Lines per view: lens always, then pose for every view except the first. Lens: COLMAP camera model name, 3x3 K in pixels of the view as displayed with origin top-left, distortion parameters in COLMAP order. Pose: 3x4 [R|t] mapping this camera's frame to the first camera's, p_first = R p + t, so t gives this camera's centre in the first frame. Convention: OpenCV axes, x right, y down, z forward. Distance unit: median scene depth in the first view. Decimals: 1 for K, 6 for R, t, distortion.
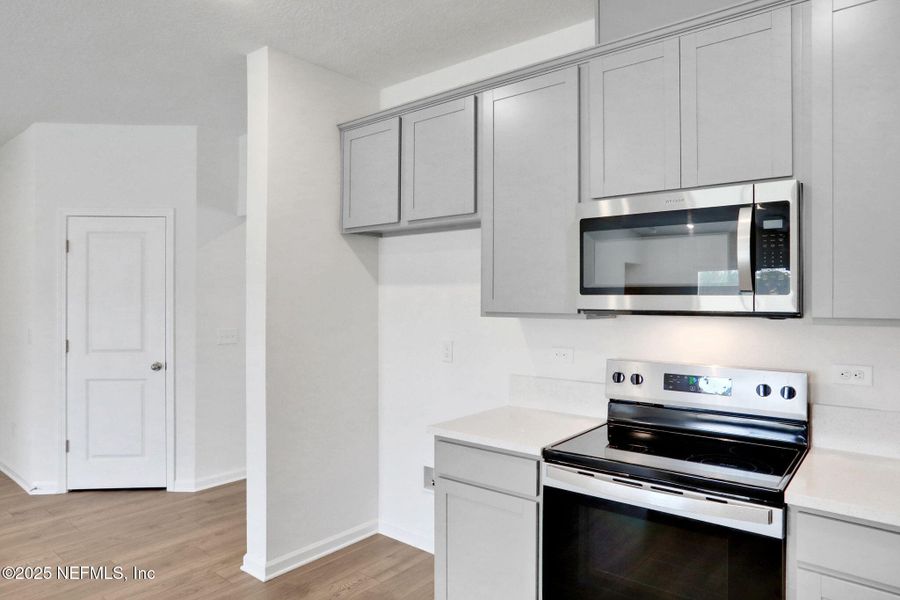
lens RADIAL K [[563.0, 0, 450.1], [0, 563.0, 297.3], [0, 0, 1]] dist [-0.031925, 0.000422]
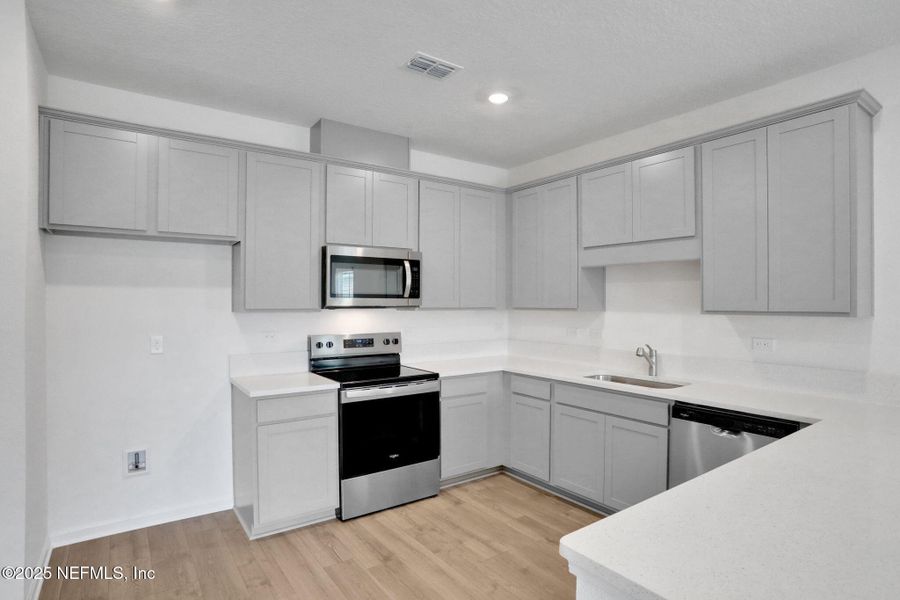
lens RADIAL K [[475.2, 0, 452.2], [0, 475.2, 305.5], [0, 0, 1]] dist [-0.050539, 0.009109]
pose [[0.260495, -0.009271, 0.965431, -0.915462], [-0.004855, 0.999929, 0.010913, 0.001535], [-0.965463, -0.007529, 0.260432, 0.201420]]
